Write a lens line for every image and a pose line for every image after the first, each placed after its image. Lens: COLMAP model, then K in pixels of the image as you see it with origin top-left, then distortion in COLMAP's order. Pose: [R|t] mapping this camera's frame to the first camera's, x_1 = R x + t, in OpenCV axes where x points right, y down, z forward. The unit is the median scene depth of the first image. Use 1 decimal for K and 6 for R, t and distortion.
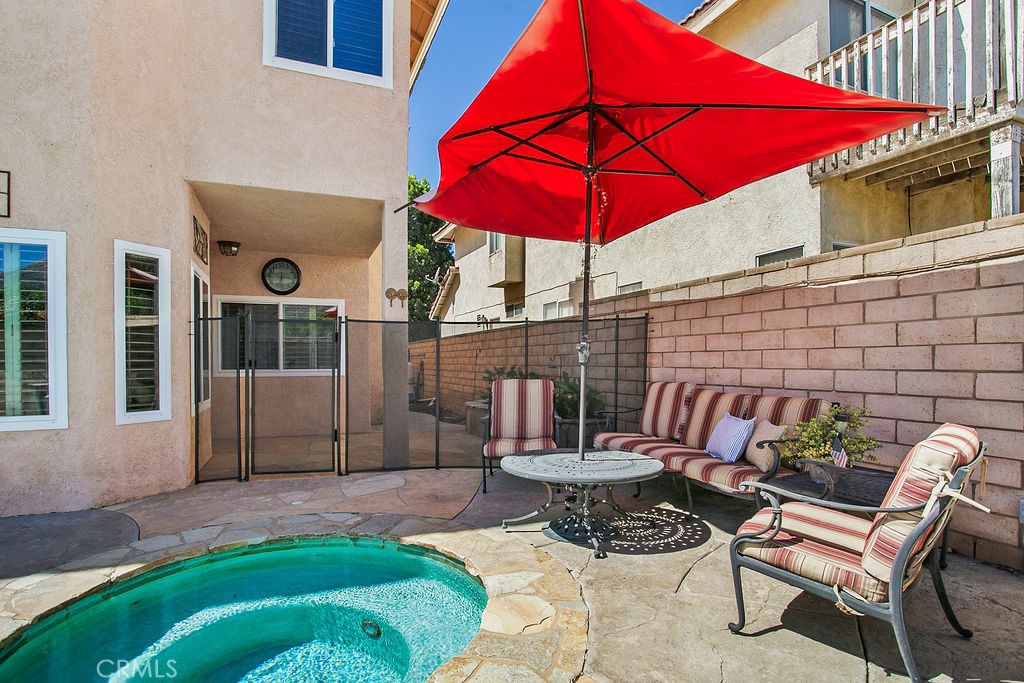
lens RADIAL K [[514.3, 0, 501.0], [0, 514.3, 363.4], [0, 0, 1]] dist [-0.034356, 0.012046]
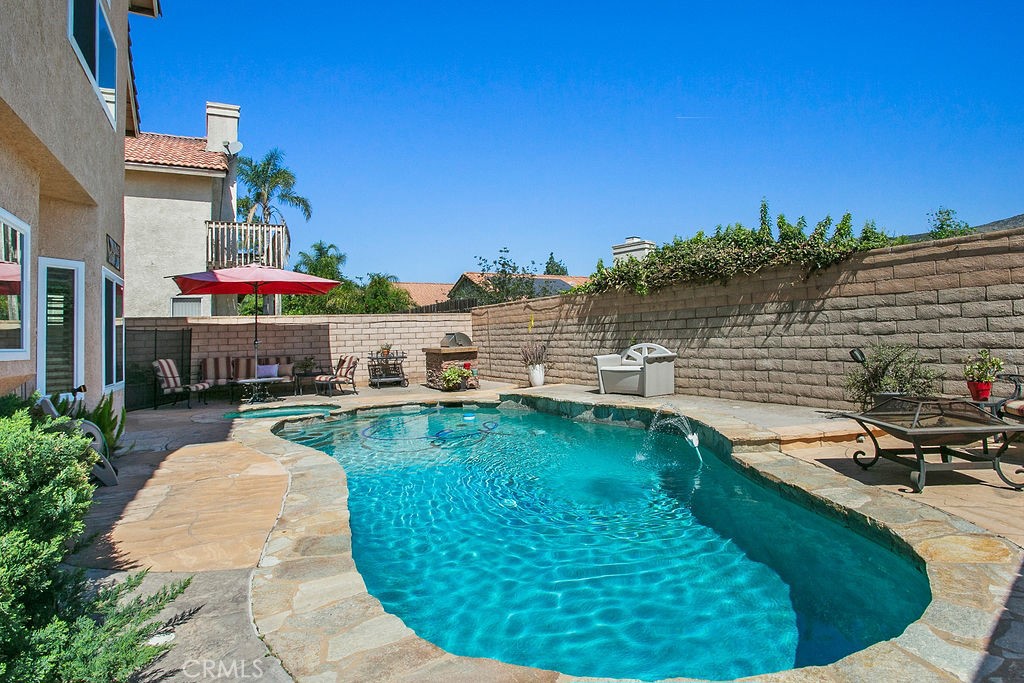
lens RADIAL K [[556.1, 0, 522.2], [0, 556.1, 315.0], [0, 0, 1]] dist [-0.057071, 0.000720]
pose [[-0.102335, 0.048212, 0.993581, -2.891927], [0.042171, 0.998137, -0.044090, 0.012133], [-0.993856, 0.037388, -0.104177, -0.207950]]
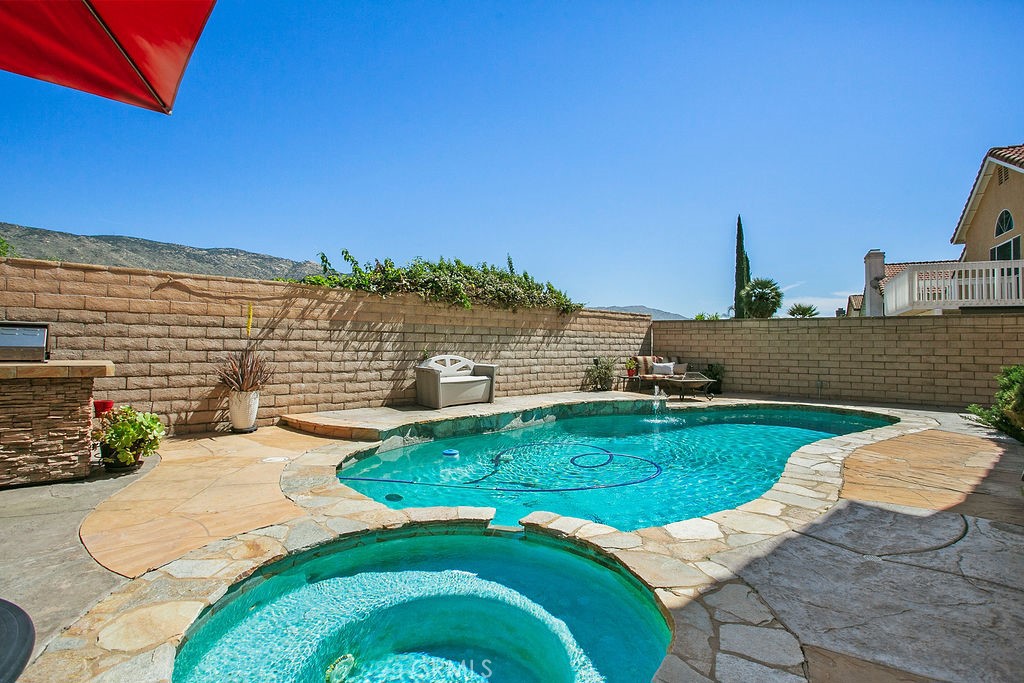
lens RADIAL K [[514.3, 0, 511.1], [0, 514.3, 336.8], [0, 0, 1]] dist [-0.034356, 0.012046]
pose [[-0.944574, -0.007065, -0.328222, -0.165718], [-0.004325, 0.999949, -0.009077, -0.009588], [0.328269, -0.007154, -0.944557, 1.225150]]
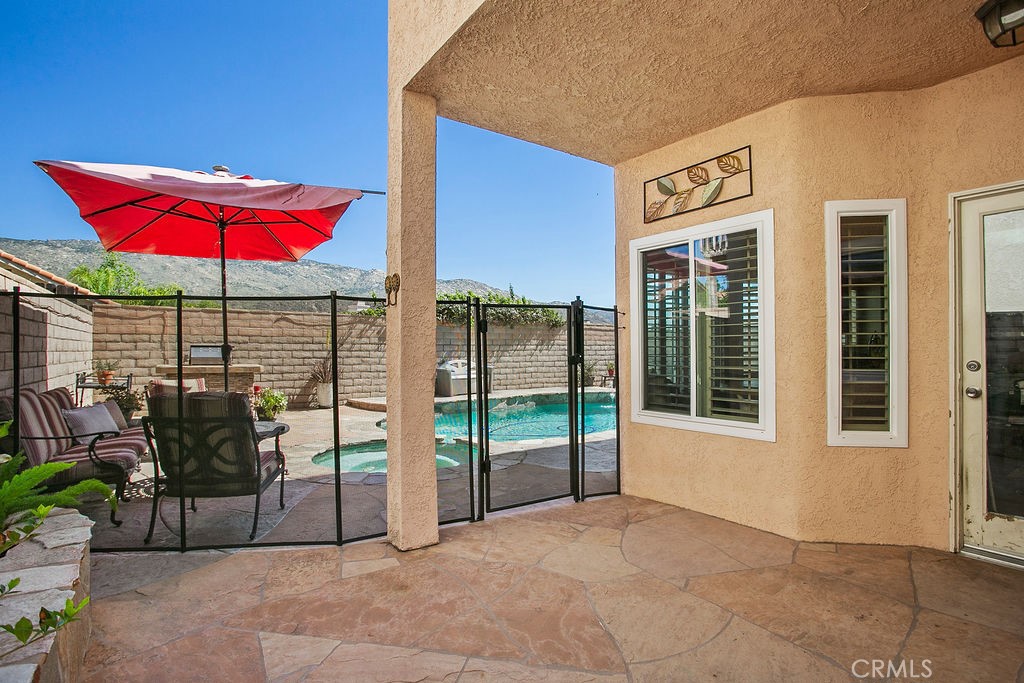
lens RADIAL K [[514.3, 0, 510.7], [0, 514.3, 348.4], [0, 0, 1]] dist [-0.034356, 0.012046]
pose [[-0.978070, 0.006592, -0.208173, -0.282843], [0.005244, 0.999962, 0.007029, -0.040971], [0.208211, 0.005783, -0.978067, 2.202022]]
